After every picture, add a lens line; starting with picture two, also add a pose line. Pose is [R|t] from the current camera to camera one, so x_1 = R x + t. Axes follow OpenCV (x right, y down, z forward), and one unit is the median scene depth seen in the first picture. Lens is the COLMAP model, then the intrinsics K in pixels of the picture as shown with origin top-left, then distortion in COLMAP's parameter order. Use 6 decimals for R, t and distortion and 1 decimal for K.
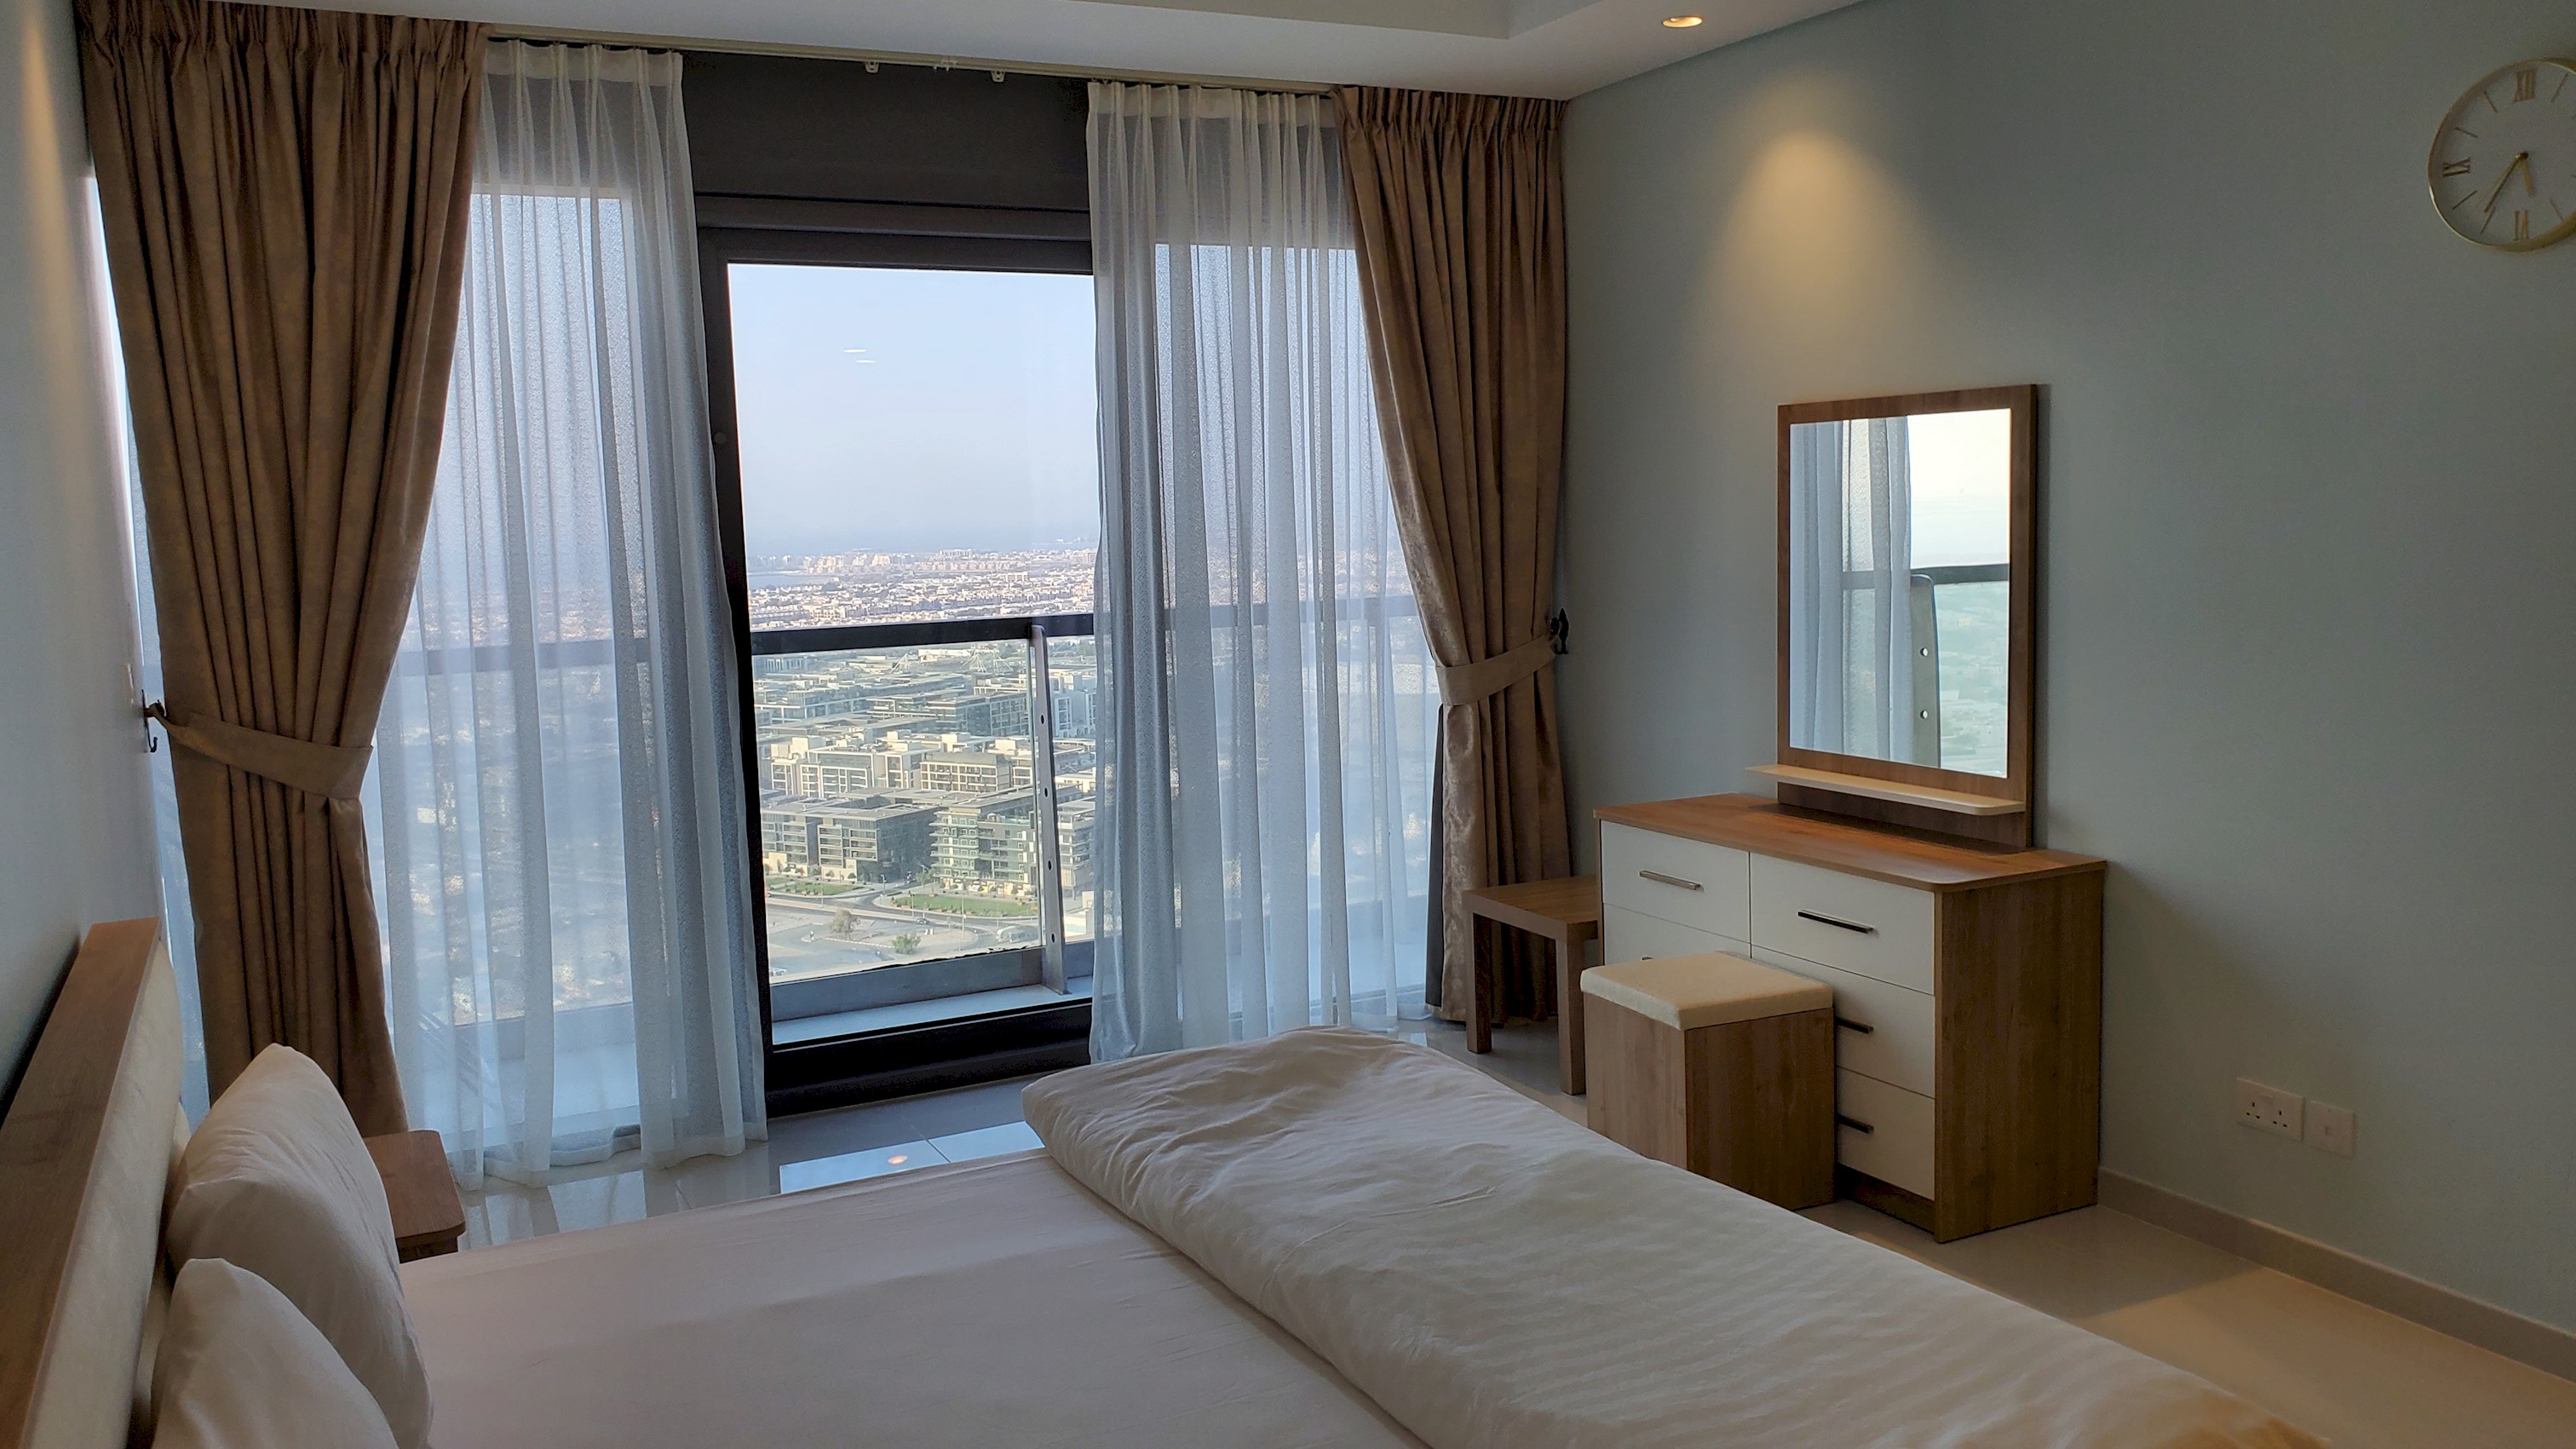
lens RADIAL K [[1998.2, 0, 1283.9], [0, 1998.2, 725.5], [0, 0, 1]] dist [0.013803, -0.005383]
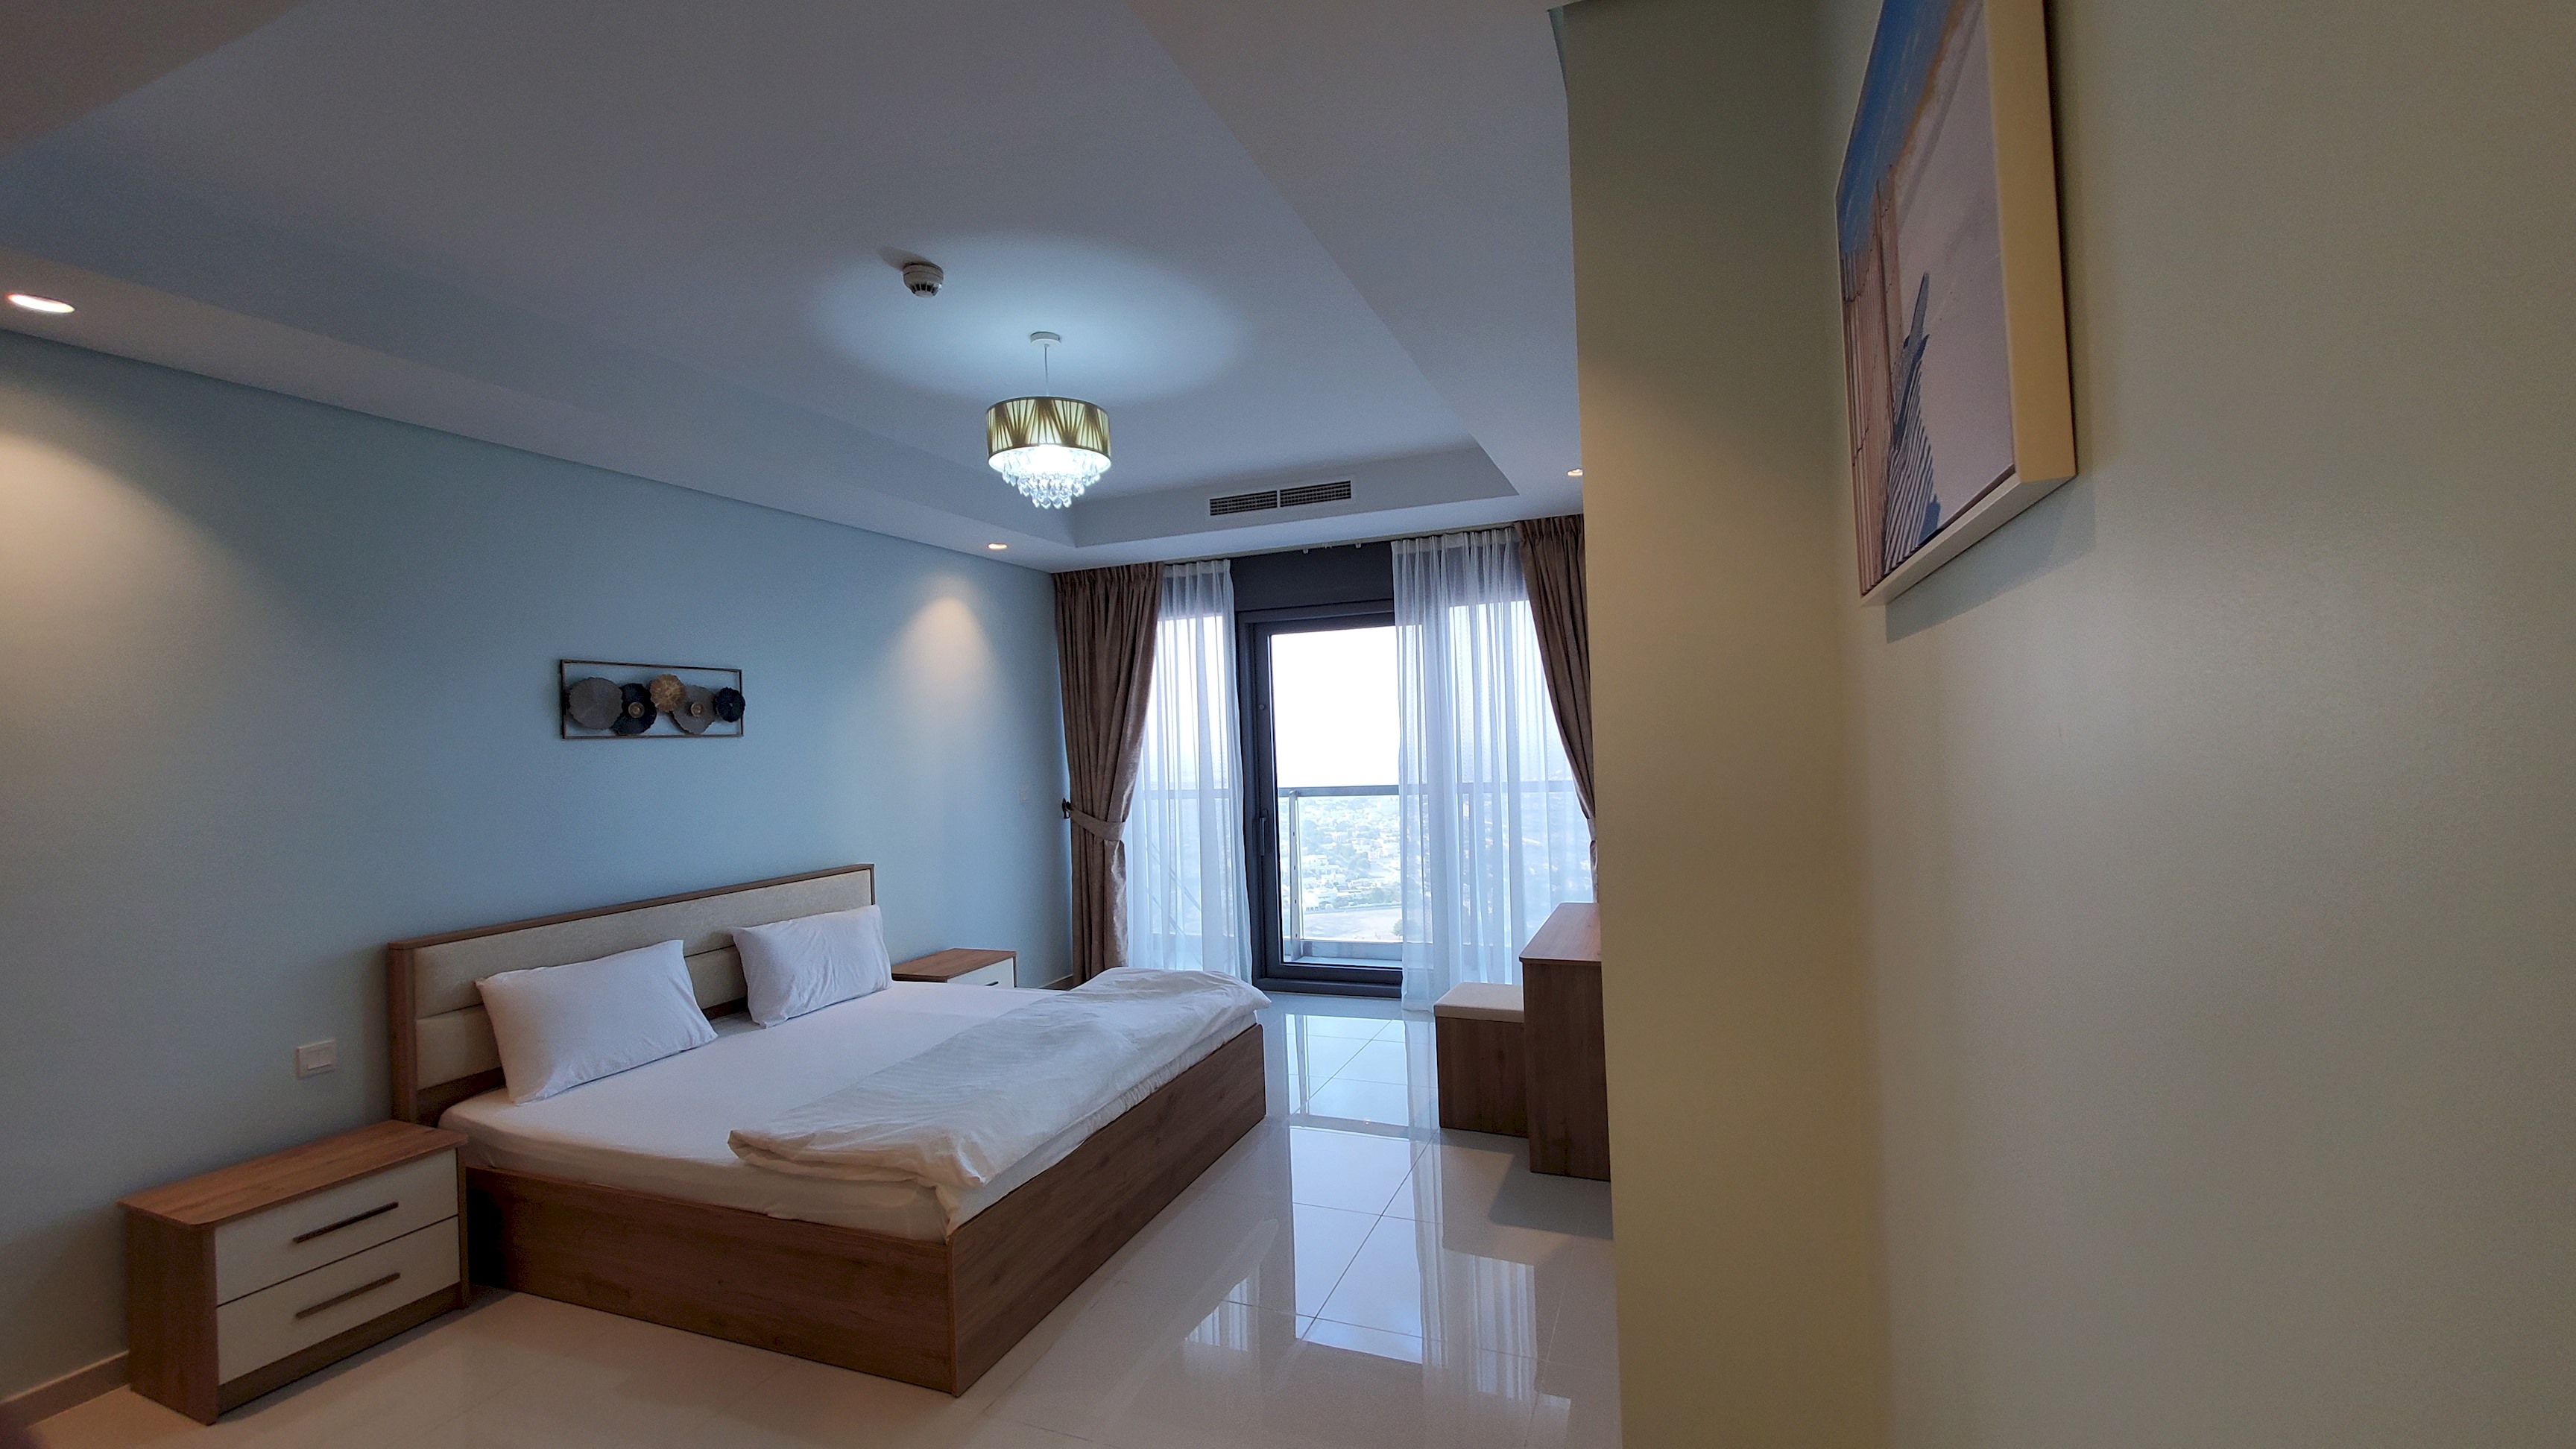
lens RADIAL K [[1025.7, 0, 1299.7], [0, 1025.7, 734.2], [0, 0, 1]] dist [0.001826, -0.000128]
pose [[0.671169, 0.000242, -0.741305, 0.774232], [-0.066063, 0.996041, -0.059488, -0.043414], [0.738355, 0.088899, 0.668527, 0.221053]]
